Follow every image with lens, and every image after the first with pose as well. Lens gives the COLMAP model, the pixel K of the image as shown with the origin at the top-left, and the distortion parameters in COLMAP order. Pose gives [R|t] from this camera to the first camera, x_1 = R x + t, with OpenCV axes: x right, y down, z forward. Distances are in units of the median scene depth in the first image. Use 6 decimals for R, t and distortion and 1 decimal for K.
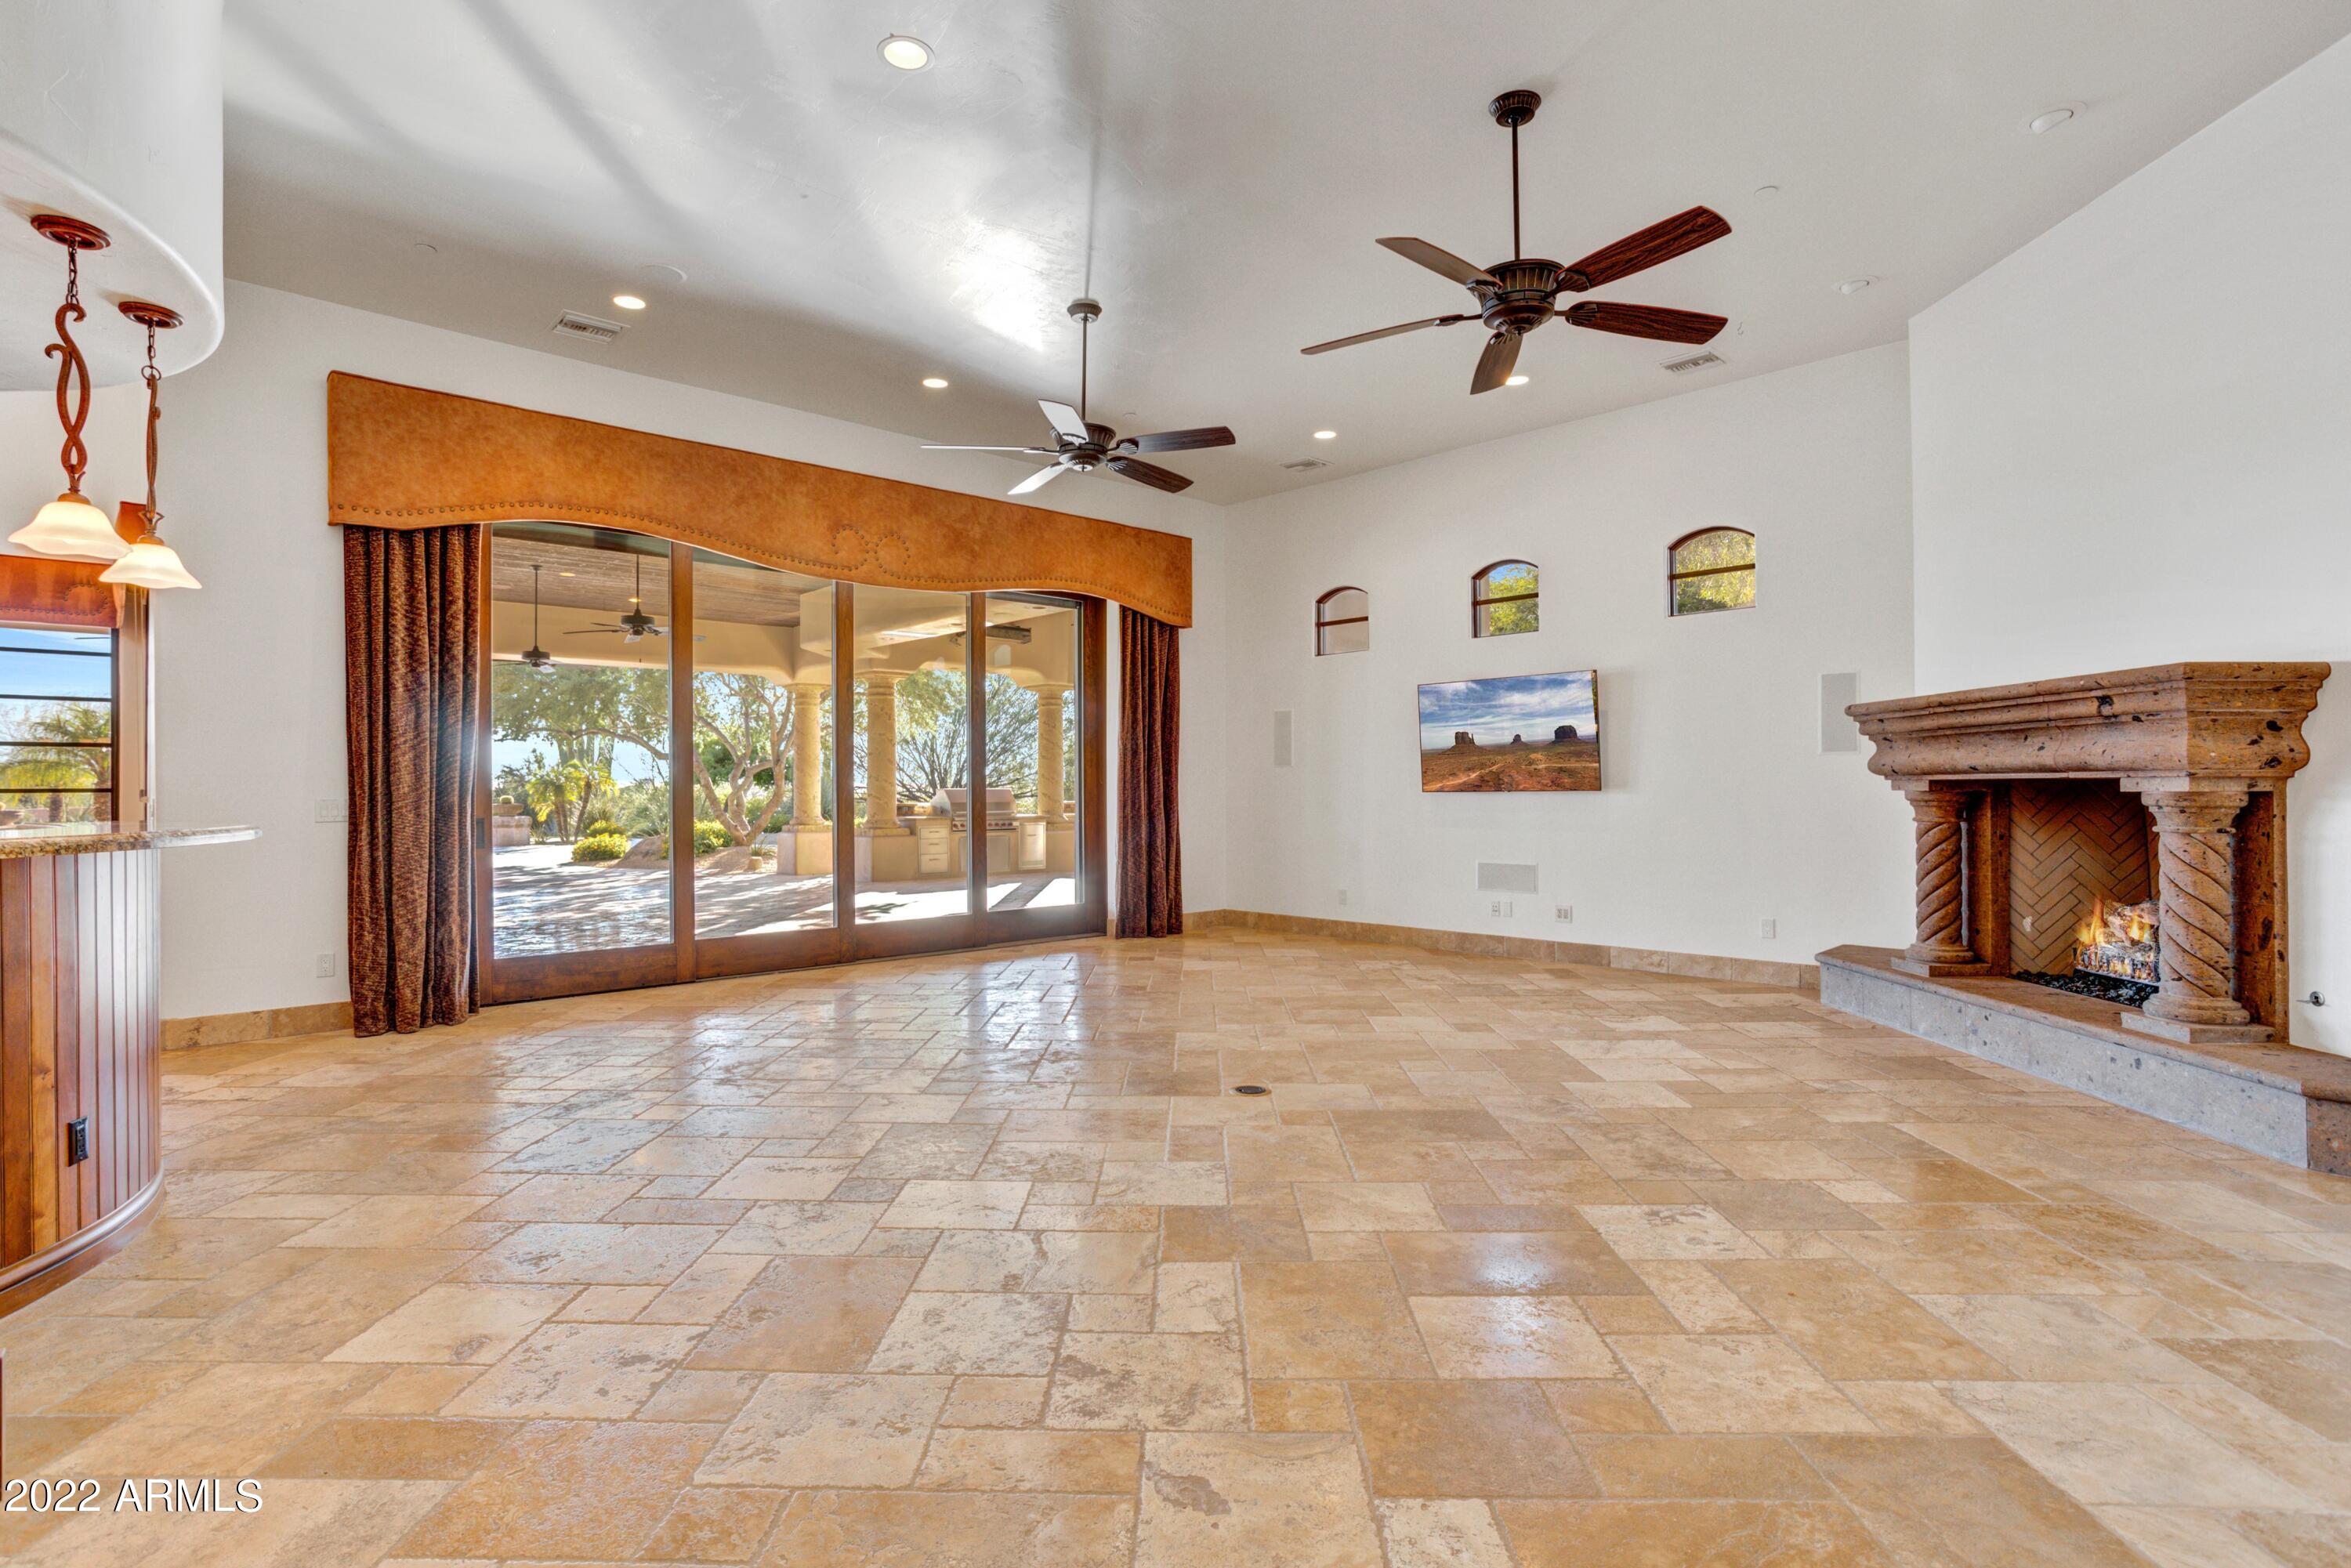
lens RADIAL K [[1149.6, 0, 1171.3], [0, 1149.6, 787.6], [0, 0, 1]] dist [-0.037180, 0.004719]
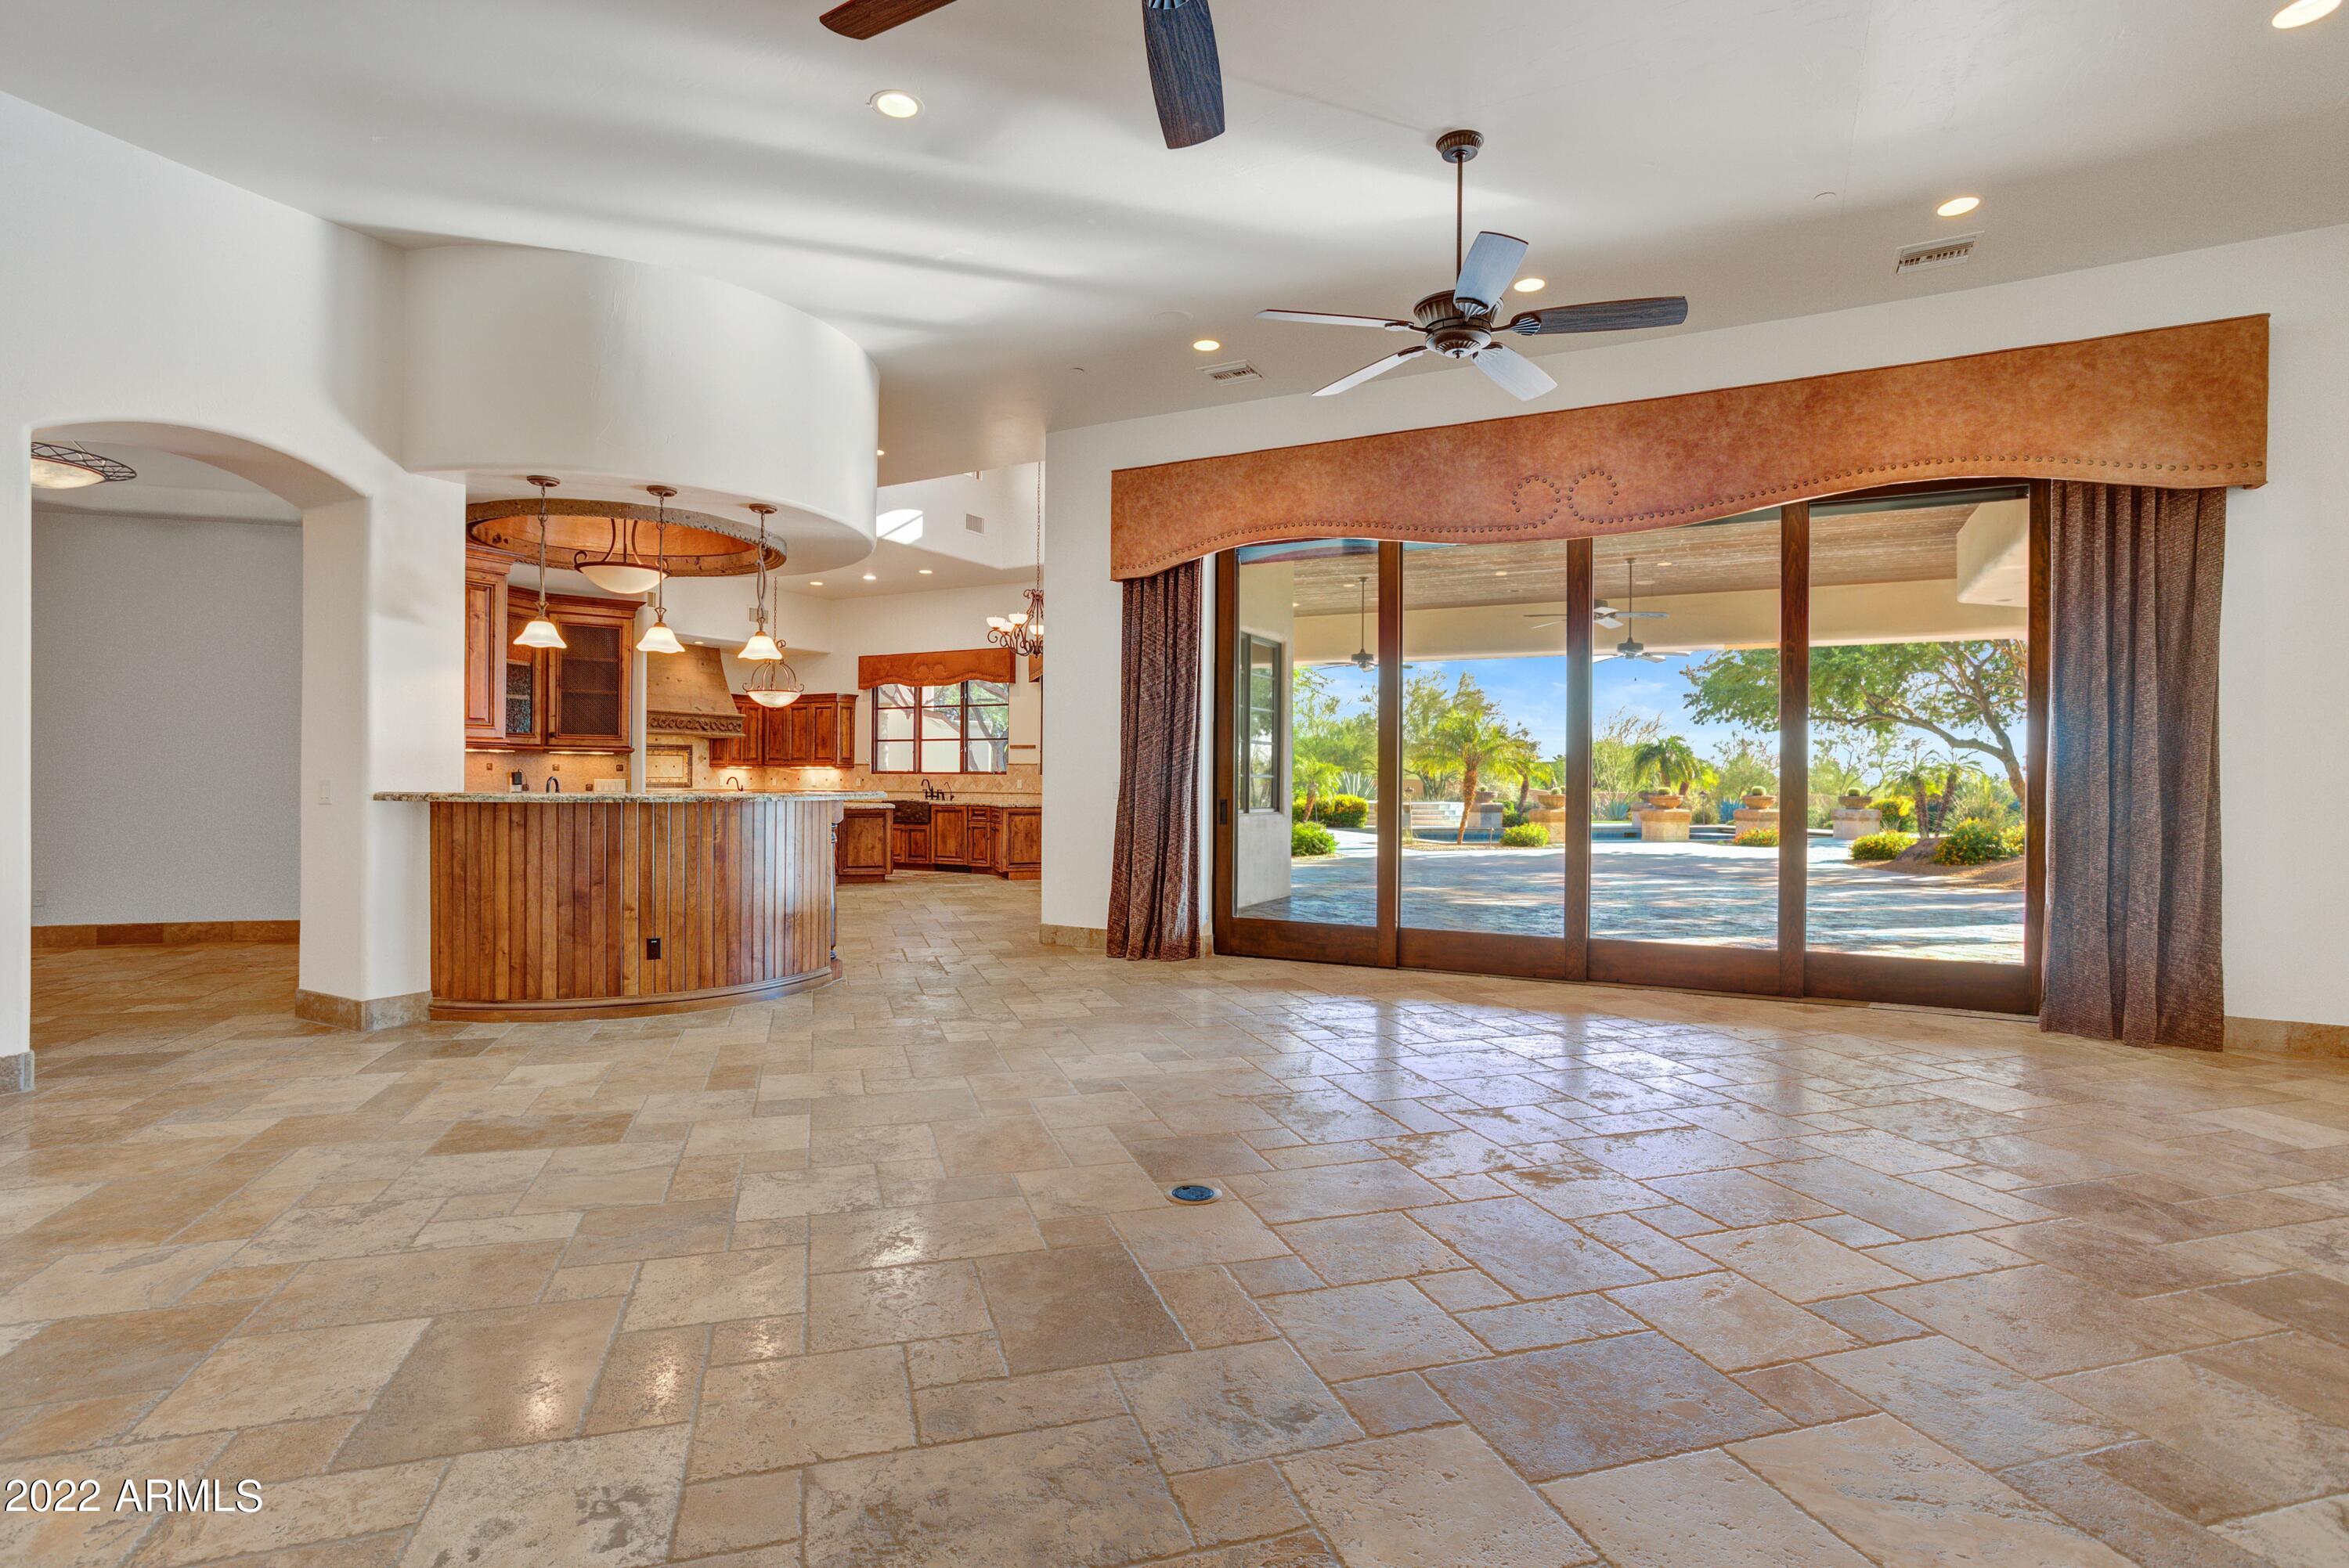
lens RADIAL K [[1148.6, 0, 1172.7], [0, 1148.6, 778.7], [0, 0, 1]] dist [-0.037180, 0.004719]
pose [[0.317416, 0.009088, -0.948243, 0.588122], [-0.011470, 0.999918, 0.005744, -0.000289], [0.948217, 0.009053, 0.317494, 0.598923]]
